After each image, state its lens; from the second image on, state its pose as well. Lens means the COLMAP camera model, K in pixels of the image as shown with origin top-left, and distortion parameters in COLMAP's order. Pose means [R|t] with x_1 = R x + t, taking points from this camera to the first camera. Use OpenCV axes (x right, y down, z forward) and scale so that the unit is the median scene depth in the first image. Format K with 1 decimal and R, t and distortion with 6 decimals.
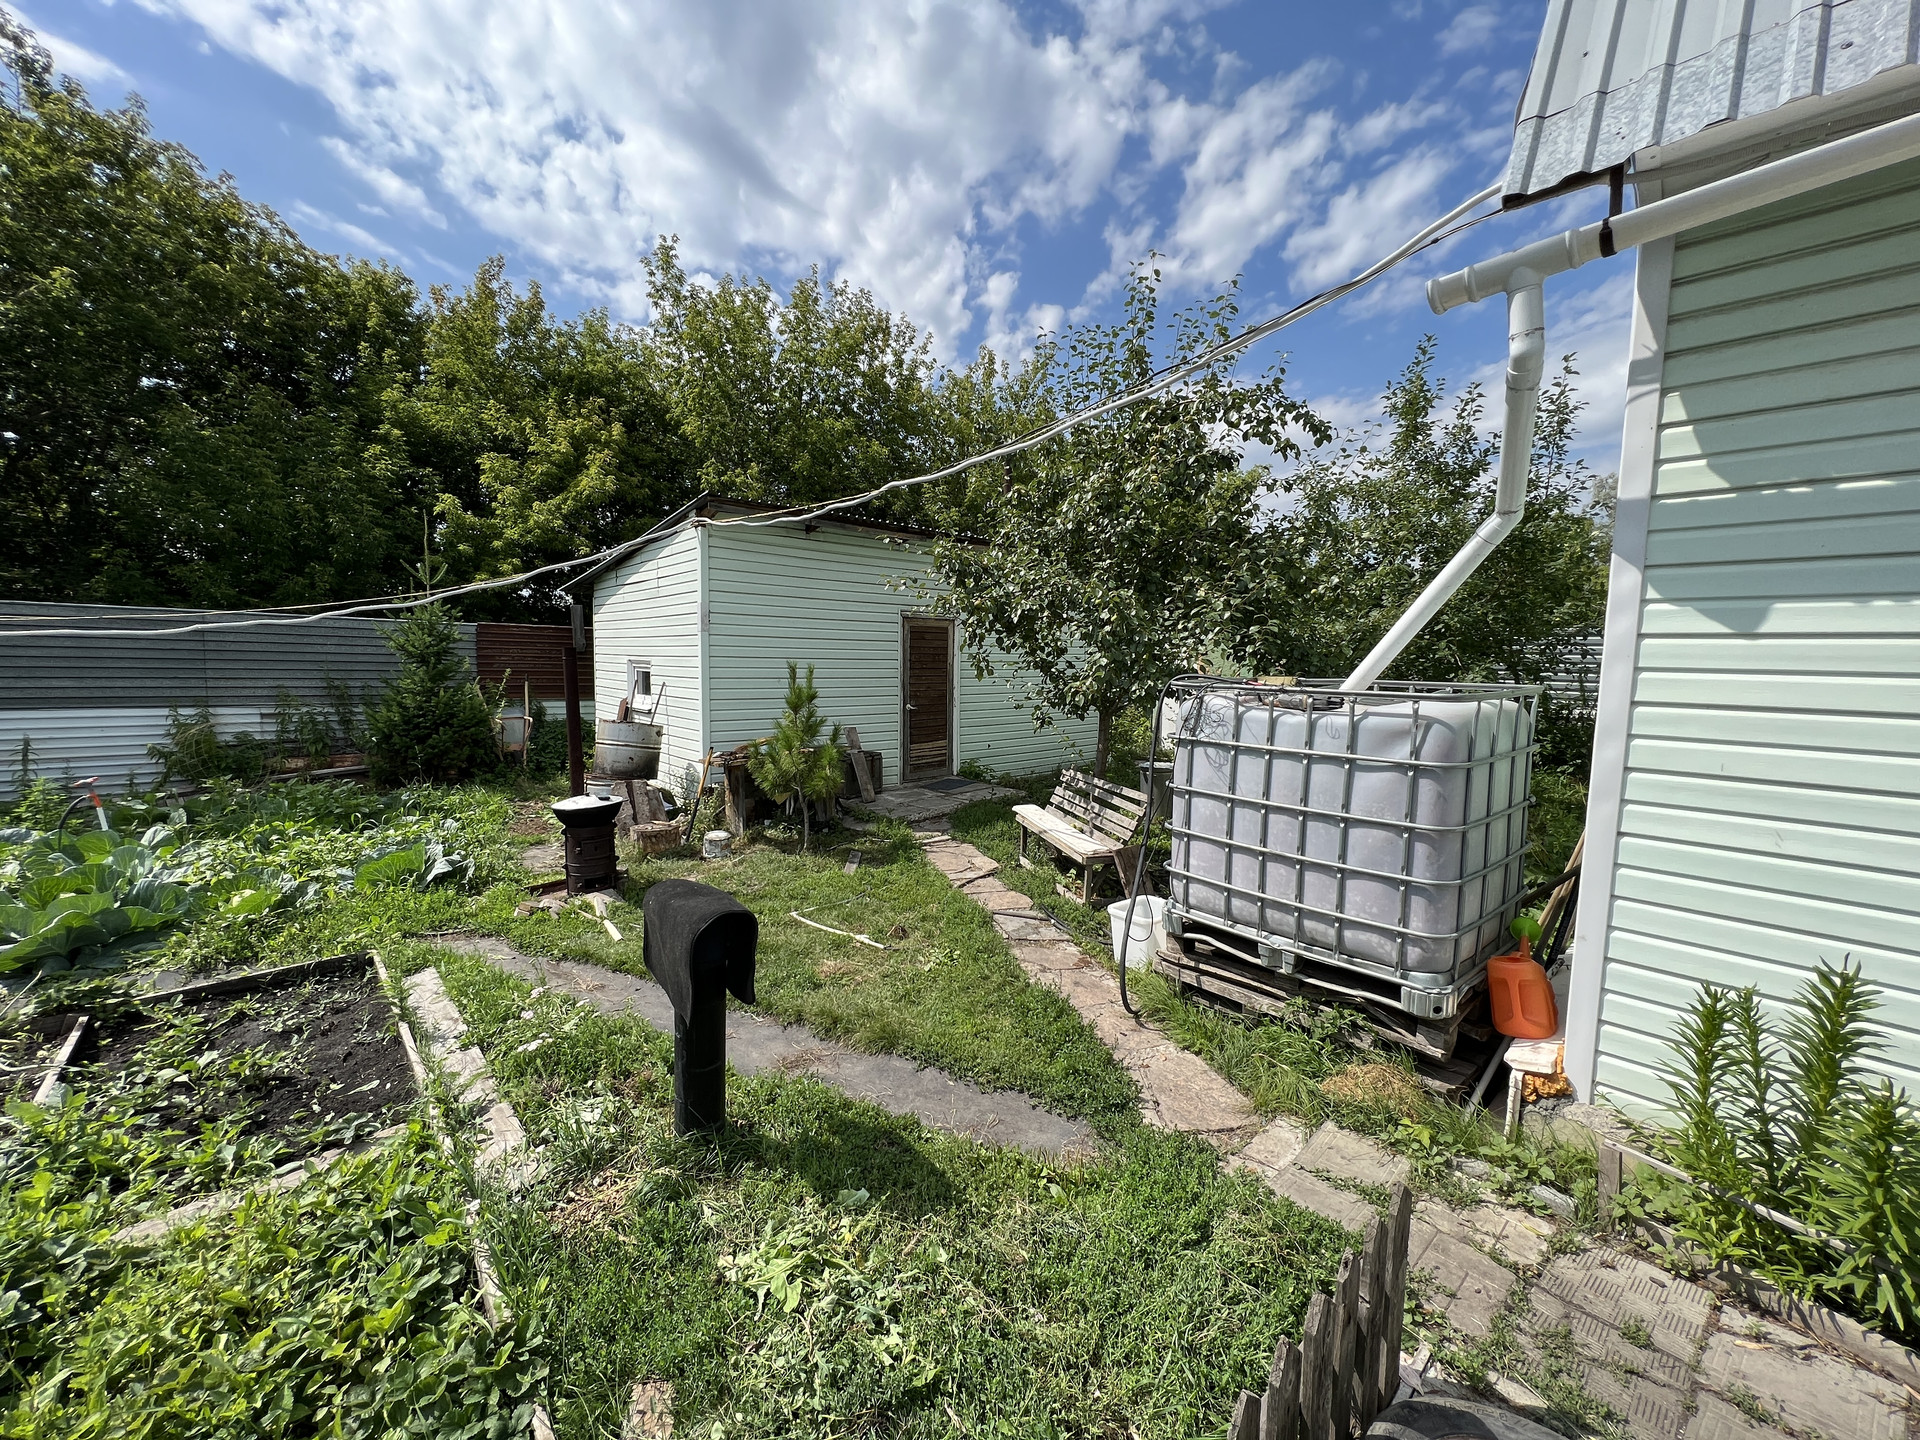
lens RADIAL K [[770.3, 0, 962.4], [0, 770.3, 729.4], [0, 0, 1]] dist [-0.001718, 0.000780]
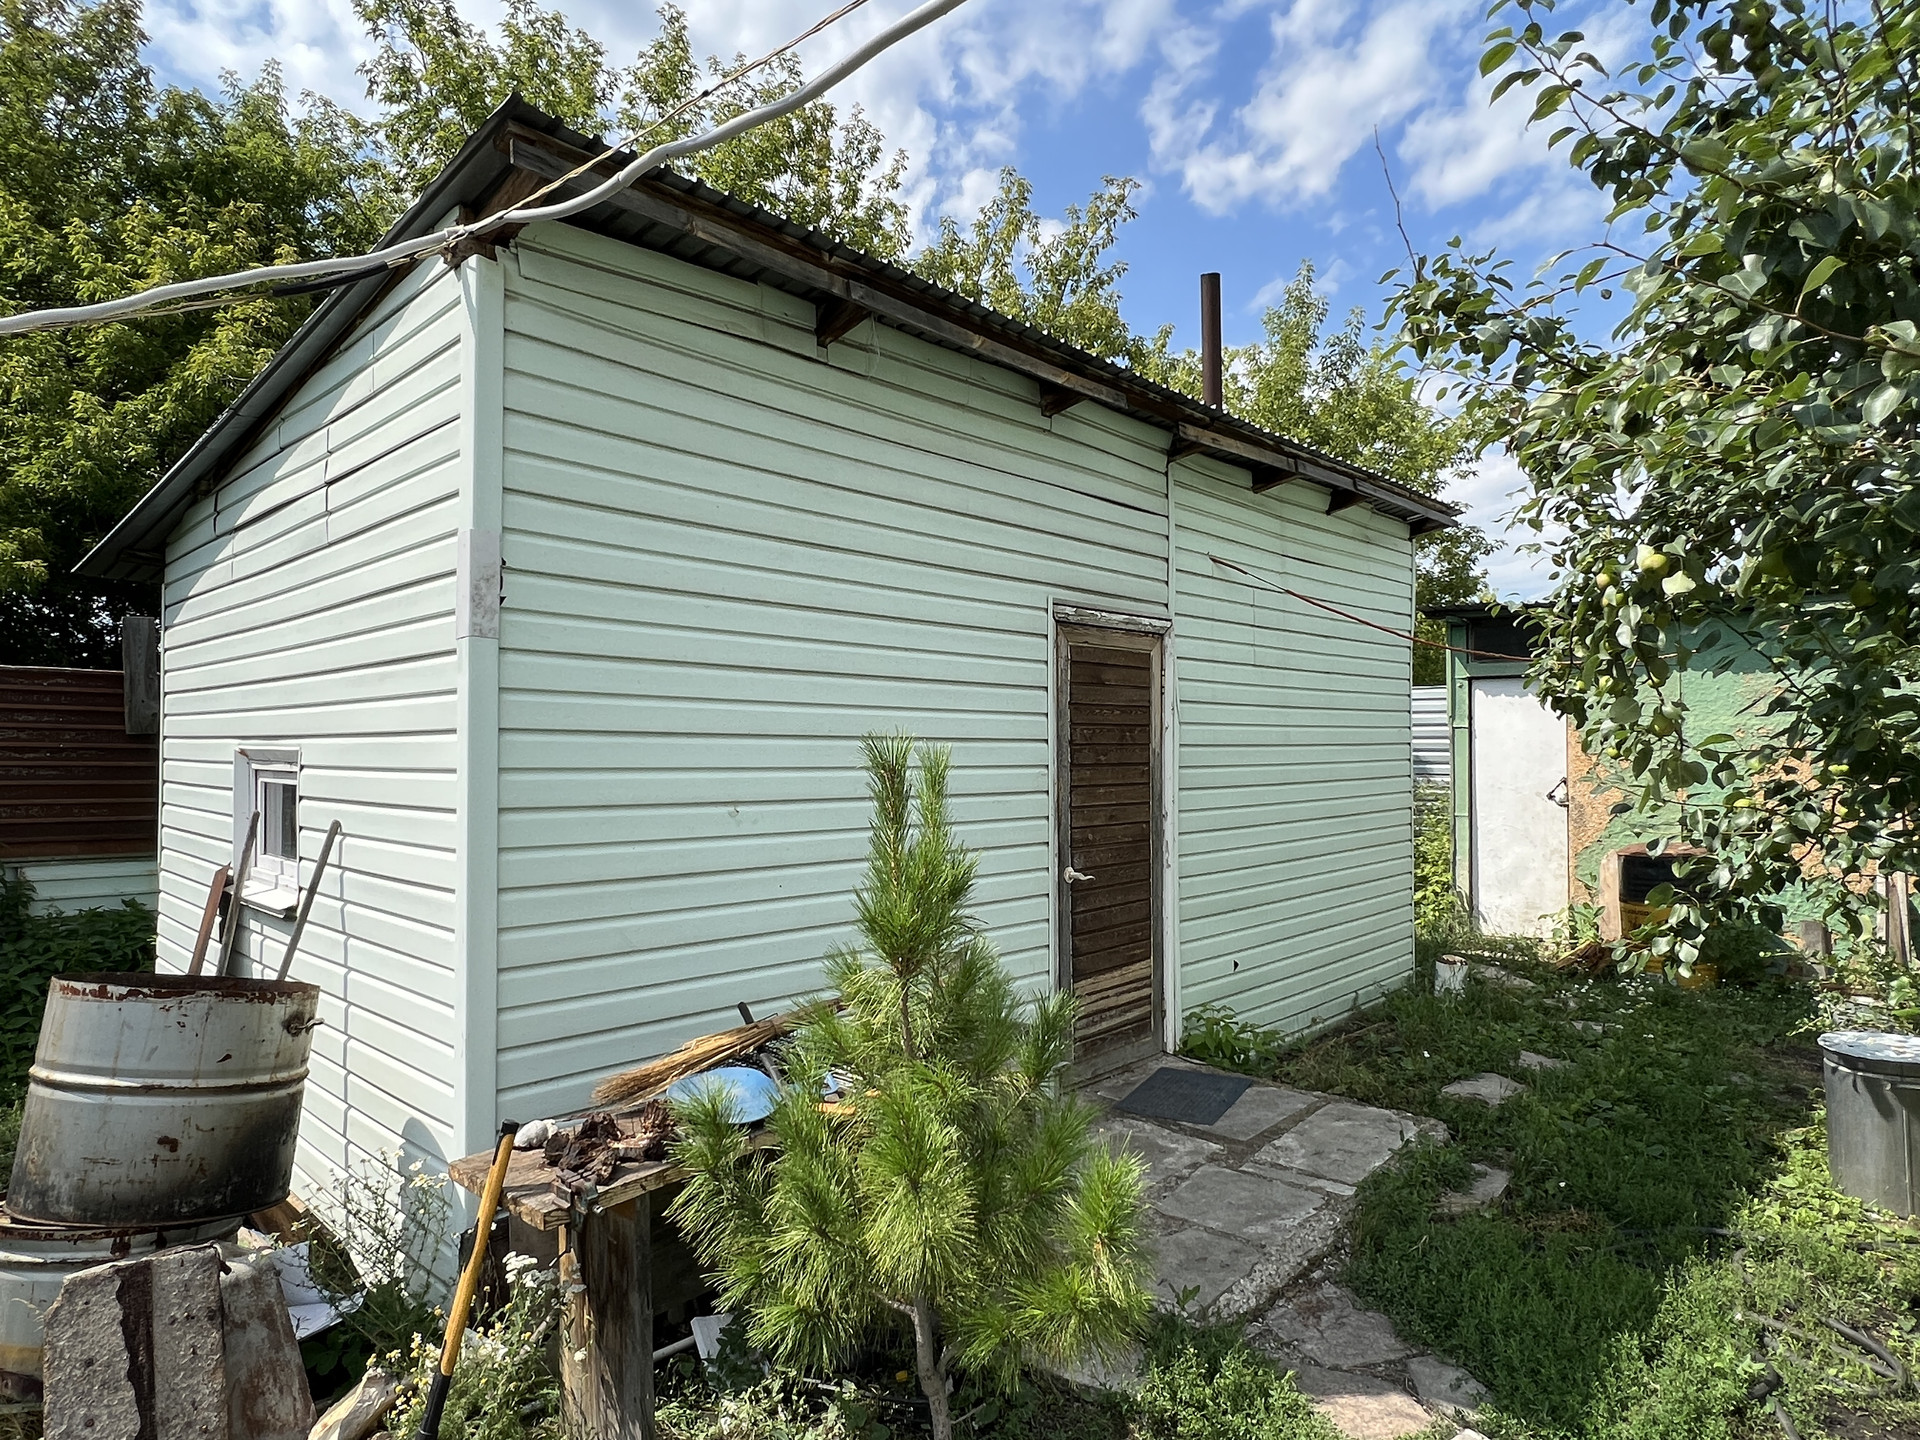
lens RADIAL K [[1140.4, 0, 949.9], [0, 1140.4, 738.7], [0, 0, 1]] dist [-0.022068, 0.000767]
pose [[0.996030, -0.011473, 0.088280, -0.263388], [0.020446, 0.994634, -0.101419, -0.060936], [-0.086643, 0.102821, 0.990919, 0.755196]]
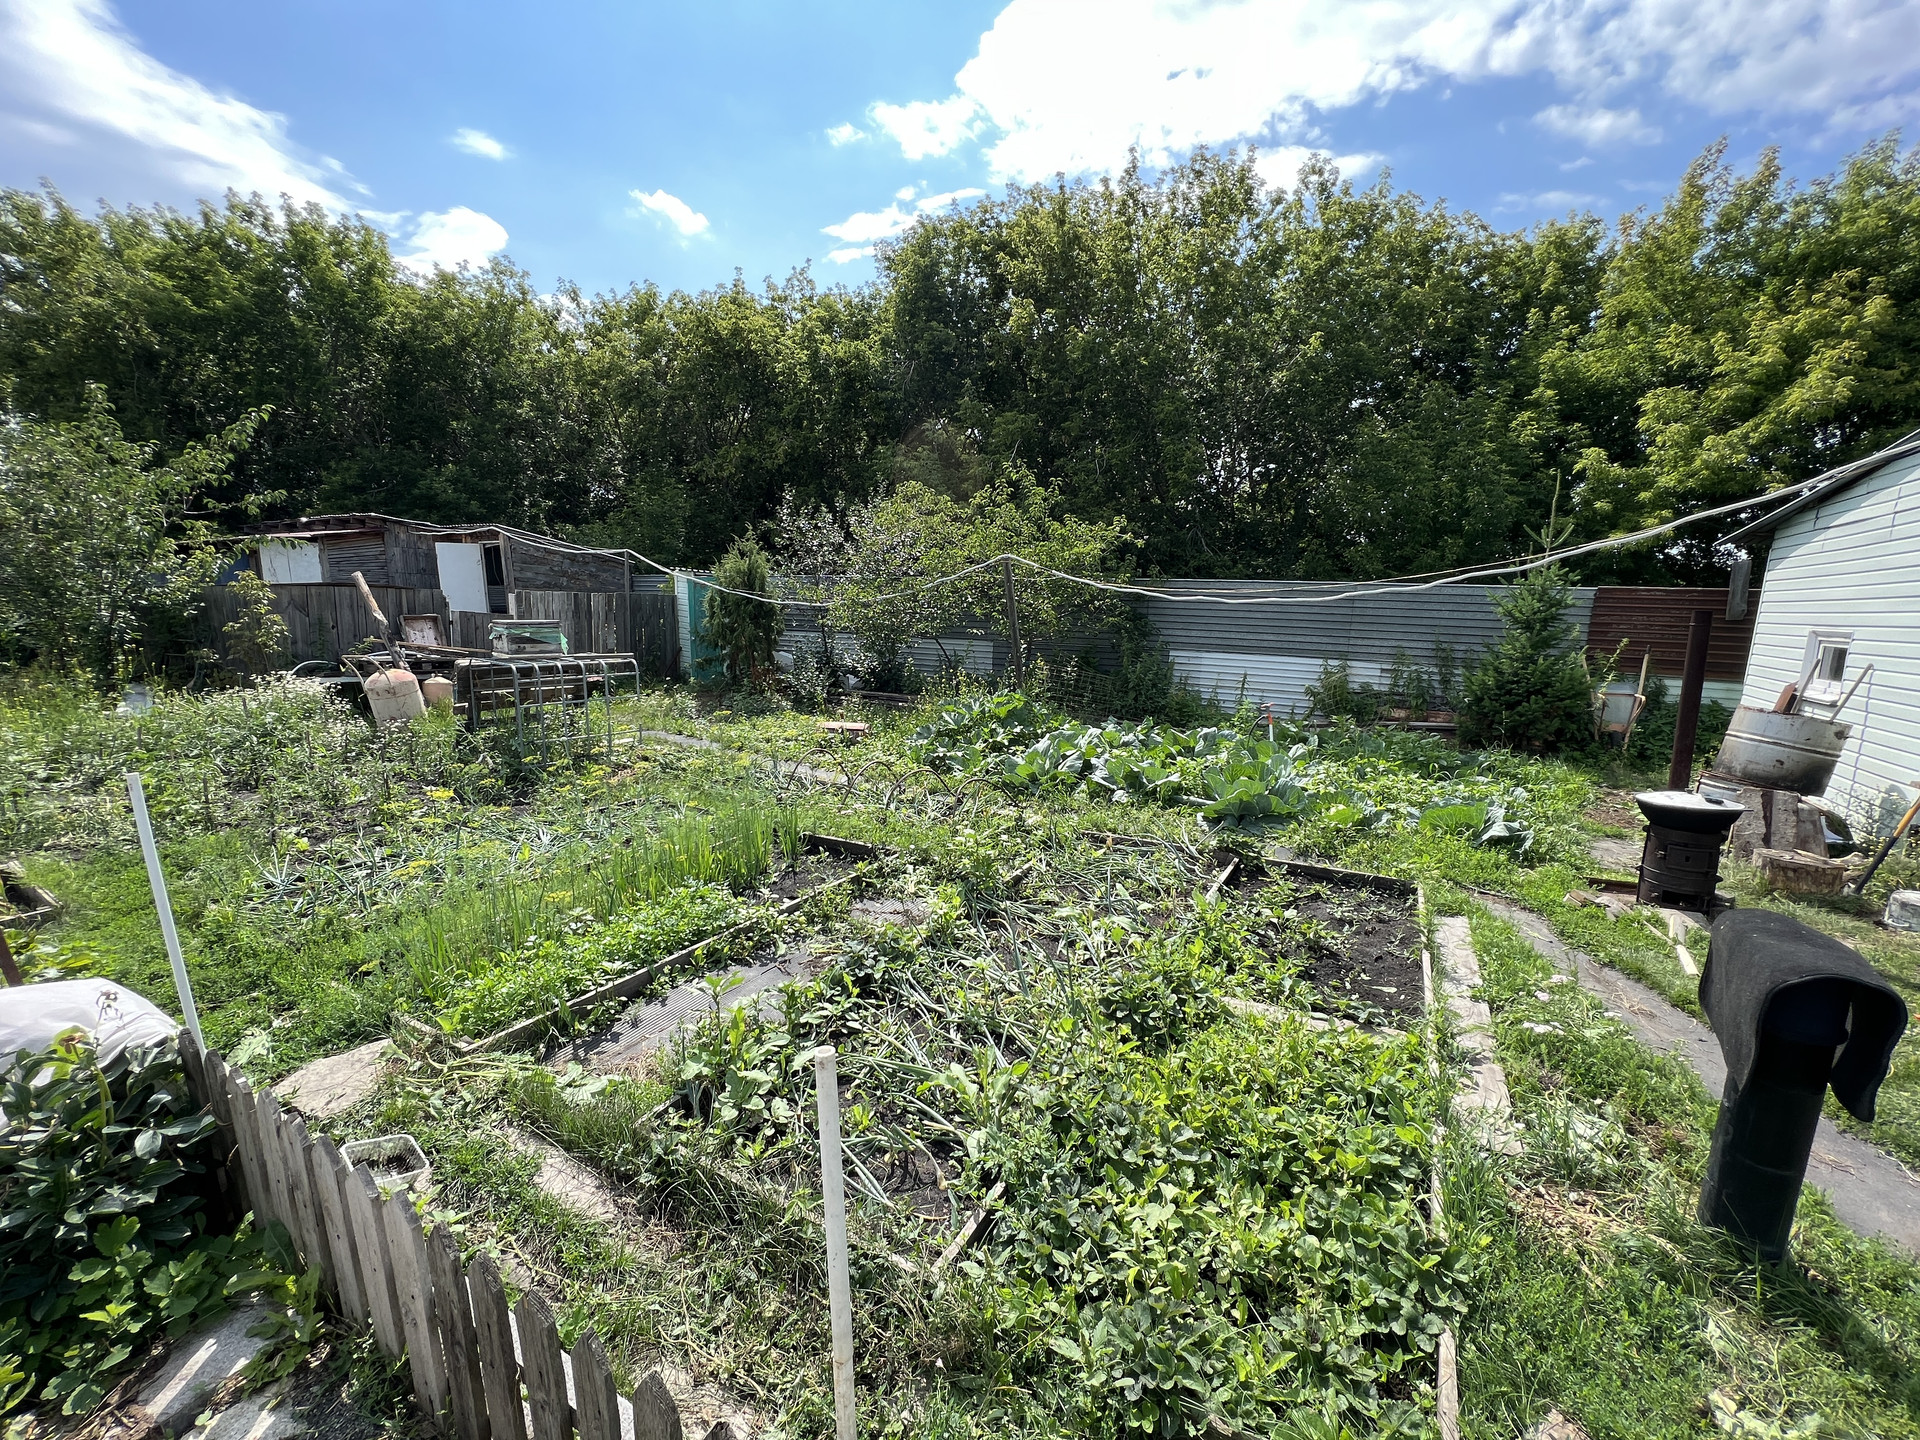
lens RADIAL K [[770.3, 0, 955.2], [0, 770.3, 728.5], [0, 0, 1]] dist [-0.001718, 0.000780]
pose [[0.312402, 0.143453, -0.939056, 0.021507], [-0.106337, 0.987600, 0.115493, 0.005287], [0.943979, 0.063776, 0.323783, -0.004477]]
